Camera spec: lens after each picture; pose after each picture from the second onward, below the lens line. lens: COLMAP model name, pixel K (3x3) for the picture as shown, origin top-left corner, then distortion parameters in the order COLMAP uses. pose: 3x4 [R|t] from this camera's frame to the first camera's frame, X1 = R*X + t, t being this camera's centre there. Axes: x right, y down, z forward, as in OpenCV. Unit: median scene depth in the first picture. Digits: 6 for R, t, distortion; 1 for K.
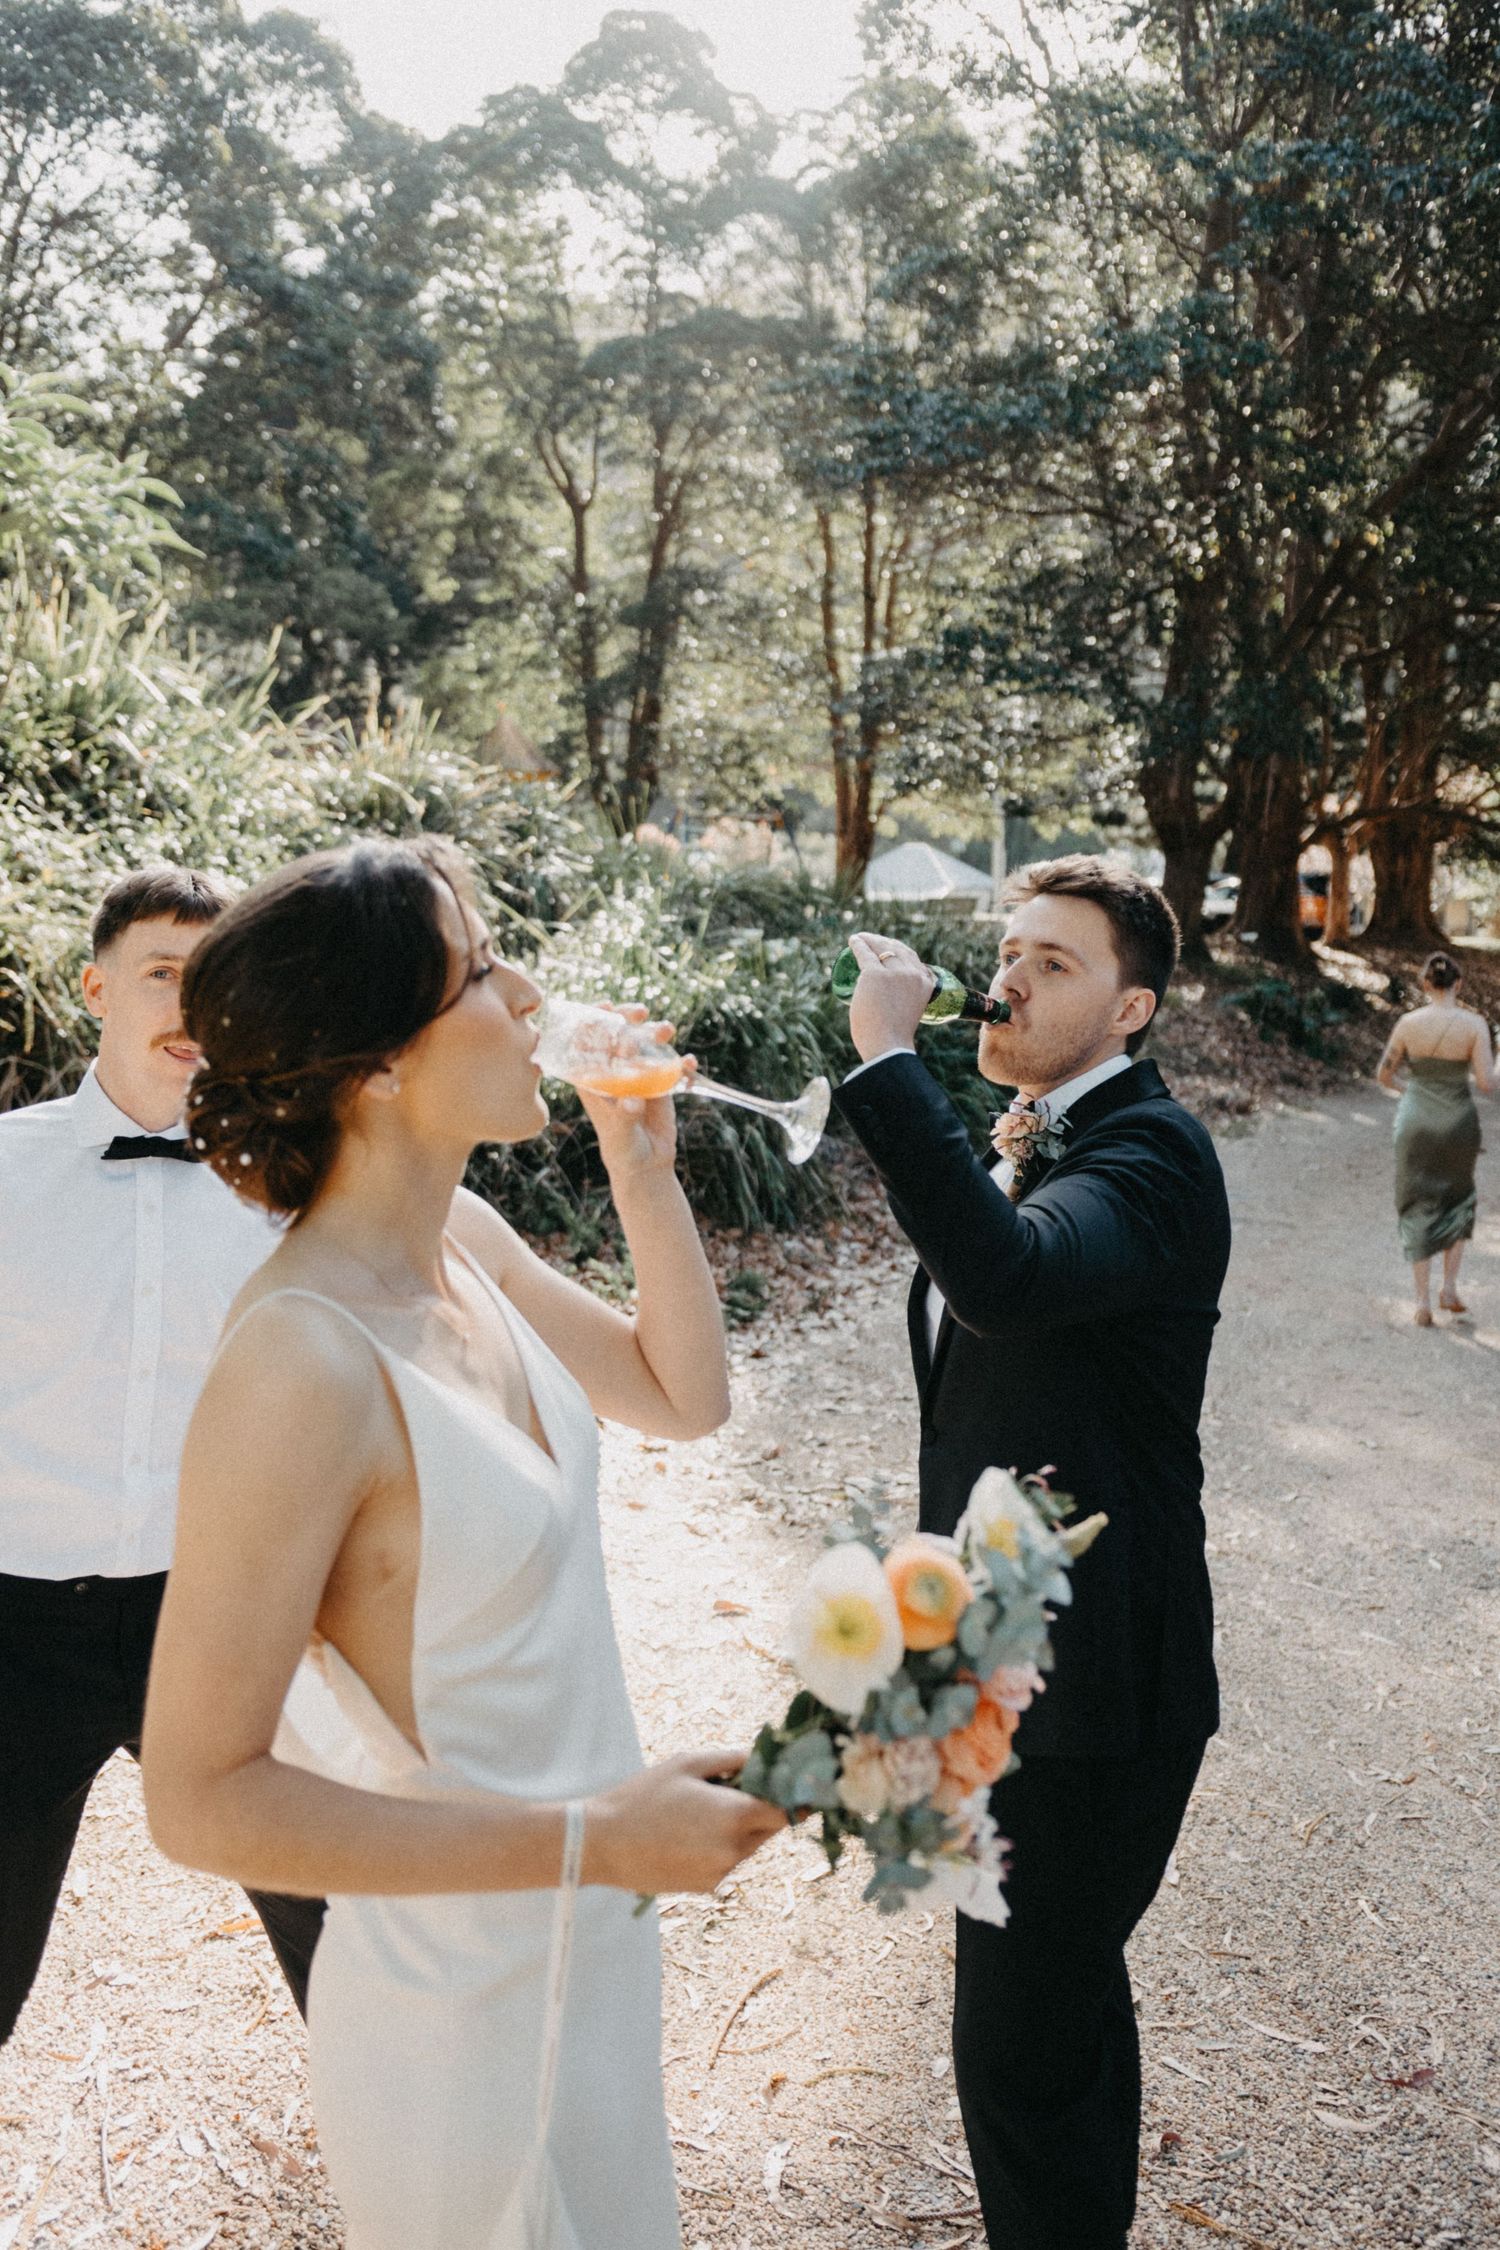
lens RADIAL K [[2065.1, 0, 749.9], [0, 2065.1, 1072.7], [0, 0, 1]] dist [-0.167675, 0.217253]
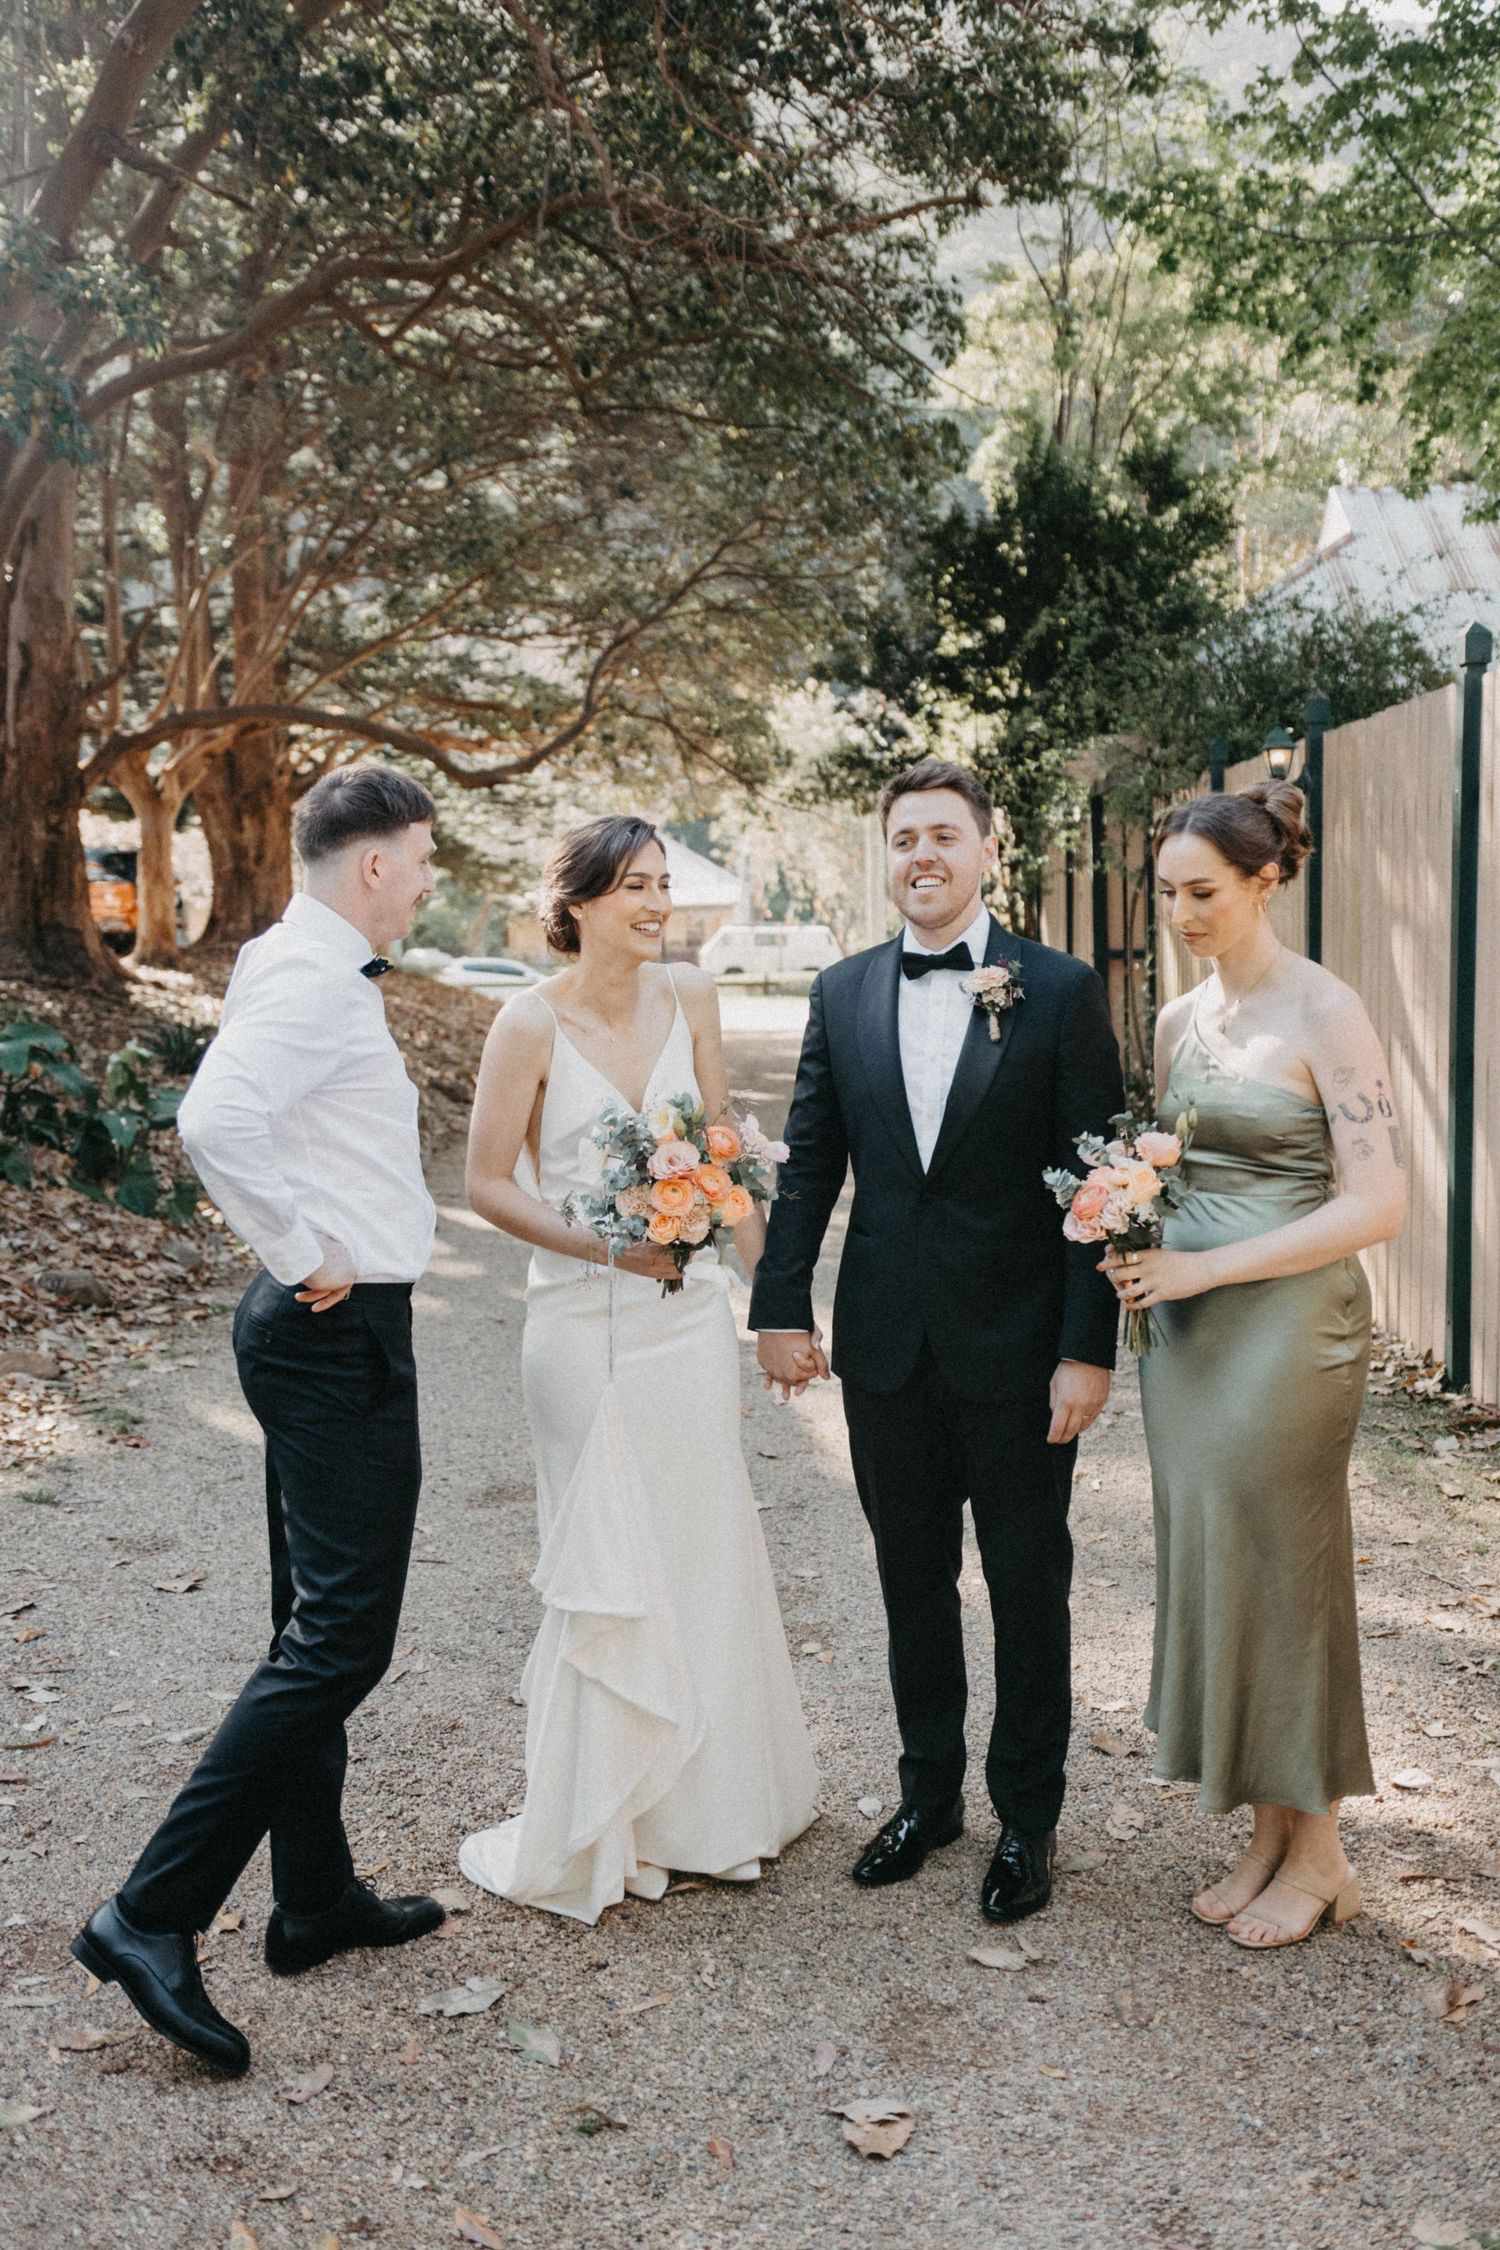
lens RADIAL K [[2151.3, 0, 751.6], [0, 2151.3, 1112.7], [0, 0, 1]] dist [-0.004174, 0.044139]
pose [[0.849962, -0.059624, 0.523459, 0.092520], [0.058909, 0.998100, 0.018035, -0.016144], [-0.523540, 0.015508, 0.851860, 0.336656]]
